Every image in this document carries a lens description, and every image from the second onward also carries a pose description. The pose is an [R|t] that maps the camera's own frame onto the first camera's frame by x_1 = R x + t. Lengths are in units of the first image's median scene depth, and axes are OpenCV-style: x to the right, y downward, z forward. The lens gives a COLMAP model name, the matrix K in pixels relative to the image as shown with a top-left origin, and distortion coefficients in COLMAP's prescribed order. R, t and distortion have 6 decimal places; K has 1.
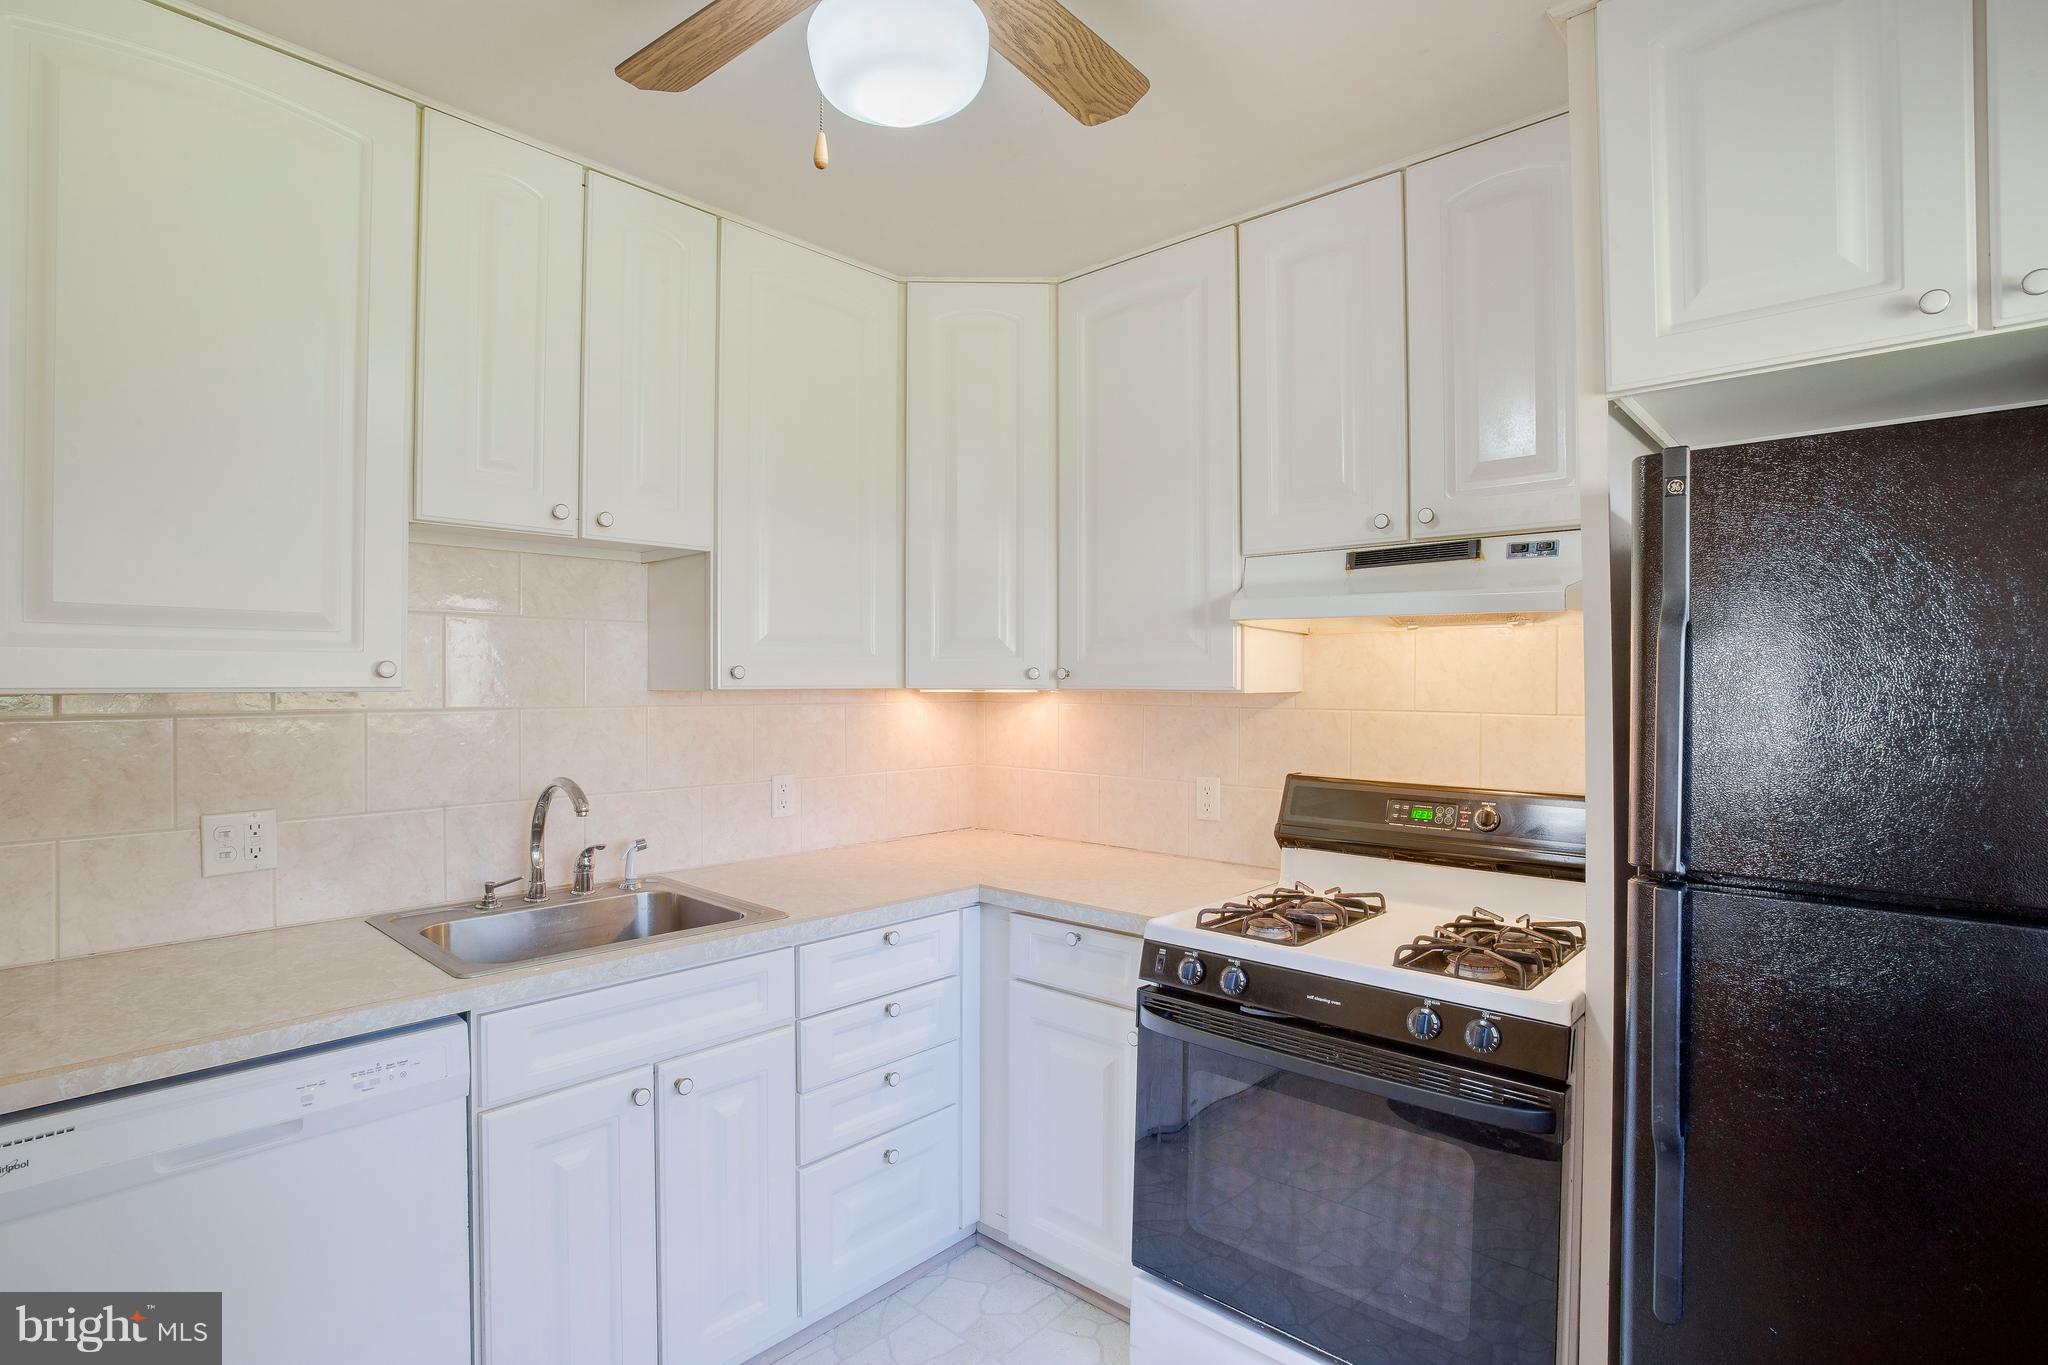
lens RADIAL K [[997.8, 0, 1006.8], [0, 997.8, 677.2], [0, 0, 1]] dist [-0.068593, 0.027499]
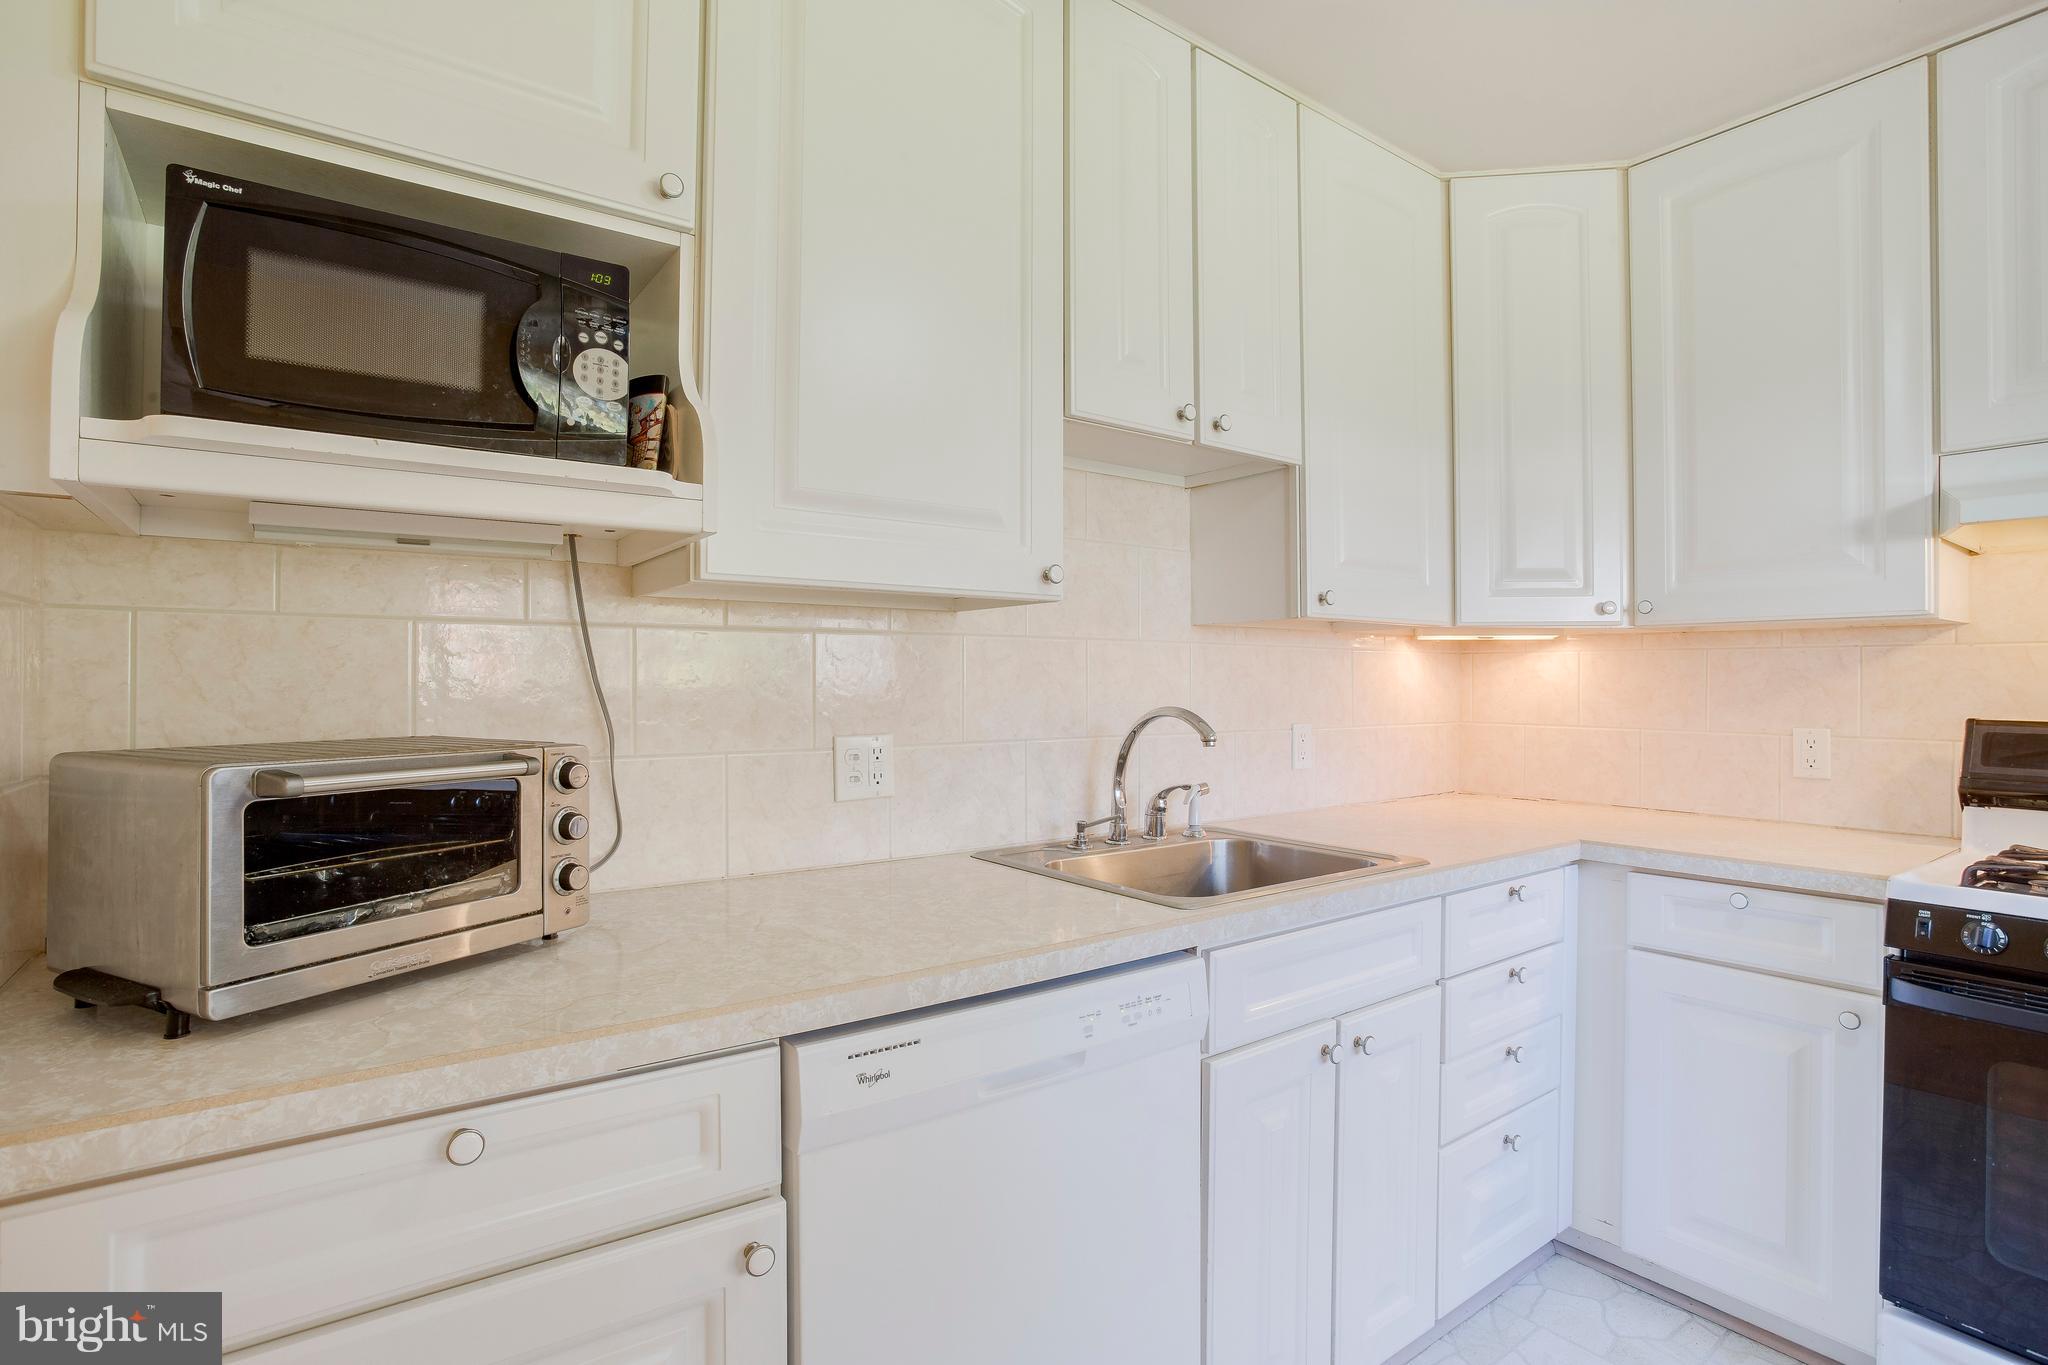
lens RADIAL K [[997.8, 0, 1008.3], [0, 997.8, 675.9], [0, 0, 1]] dist [-0.068593, 0.027499]
pose [[0.979907, -0.000182, -0.199455, -0.430880], [-0.000309, 0.999997, -0.002434, 0.078749], [0.199454, 0.002447, 0.979904, 0.061511]]
